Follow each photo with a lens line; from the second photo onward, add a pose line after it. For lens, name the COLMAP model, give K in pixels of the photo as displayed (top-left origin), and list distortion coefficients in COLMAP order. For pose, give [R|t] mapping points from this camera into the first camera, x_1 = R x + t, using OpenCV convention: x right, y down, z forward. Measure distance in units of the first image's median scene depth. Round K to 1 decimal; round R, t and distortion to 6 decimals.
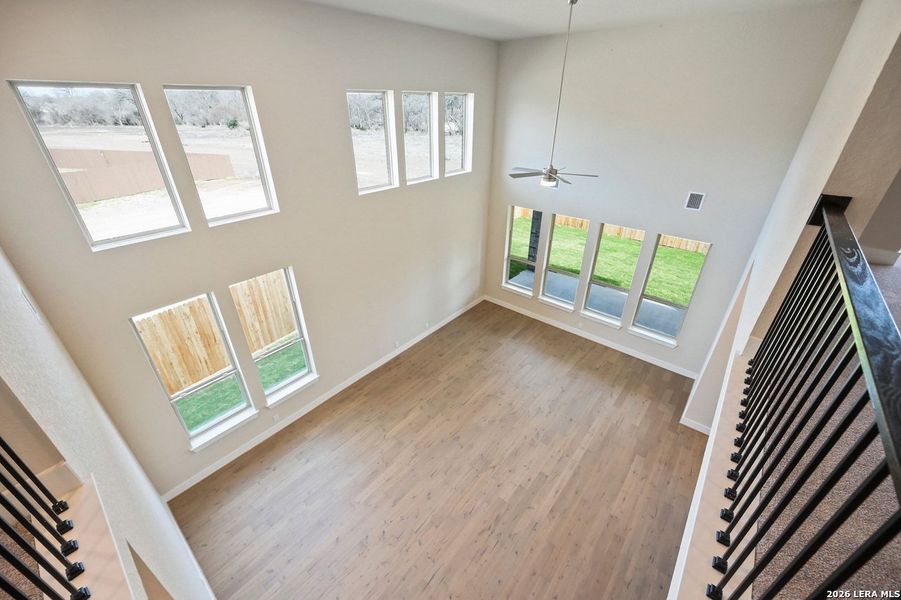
lens RADIAL K [[358.8, 0, 450.7], [0, 358.8, 297.8], [0, 0, 1]] dist [0.001179, 0.000358]
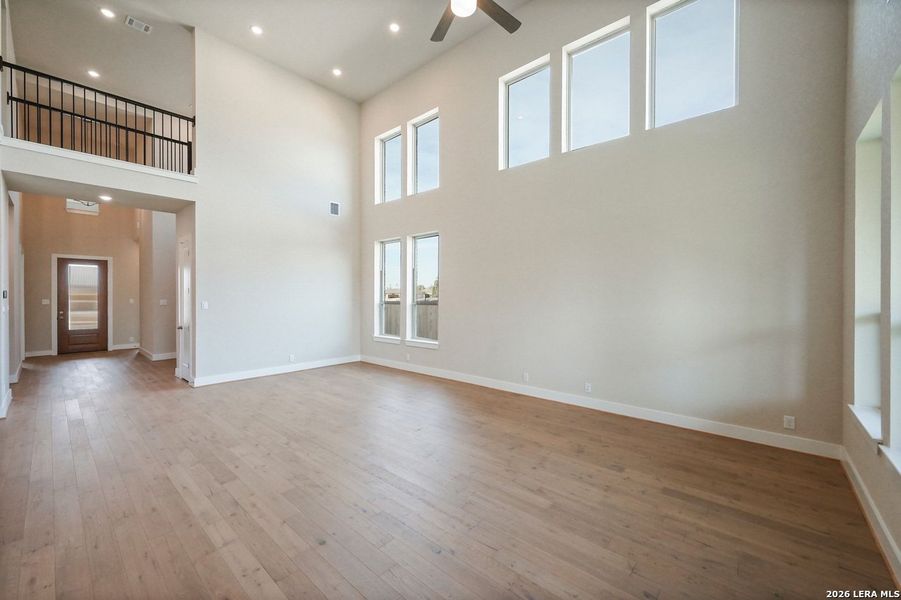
lens RADIAL K [[358.8, 0, 454.9], [0, 358.8, 296.8], [0, 0, 1]] dist [0.001179, 0.000358]
pose [[-0.020616, -0.001156, -0.999787, 0.709853], [-0.484134, 0.874948, 0.008972, 0.066047], [0.874751, 0.484215, -0.018598, 1.041058]]
